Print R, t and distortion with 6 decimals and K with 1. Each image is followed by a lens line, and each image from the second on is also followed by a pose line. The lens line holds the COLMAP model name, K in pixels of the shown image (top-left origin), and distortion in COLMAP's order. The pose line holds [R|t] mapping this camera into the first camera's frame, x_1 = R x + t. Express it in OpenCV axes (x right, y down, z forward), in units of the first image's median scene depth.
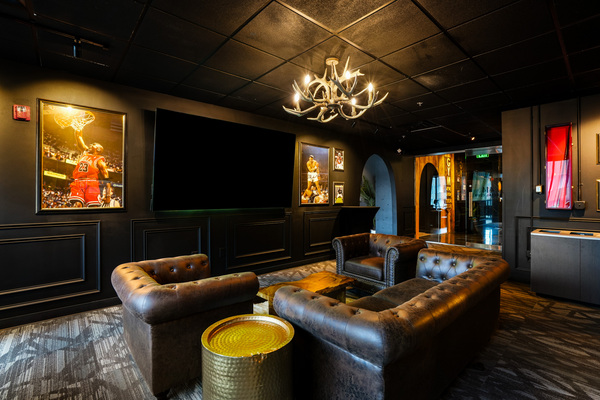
lens RADIAL K [[275.9, 0, 300.0], [0, 275.9, 200.0], [0, 0, 1]] dist [-0.021613, 0.001142]
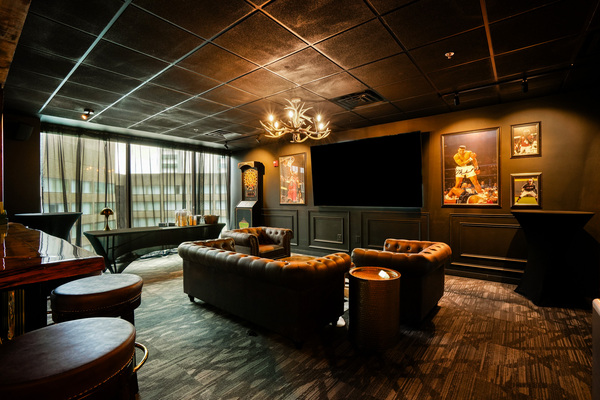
lens RADIAL K [[275.9, 0, 300.0], [0, 275.9, 200.0], [0, 0, 1]] dist [-0.021613, 0.001142]
pose [[0.179861, 0.013790, -0.983595, 0.758556], [0.003782, 0.999885, 0.014710, -0.014208], [0.983685, -0.006366, 0.179788, 0.383273]]
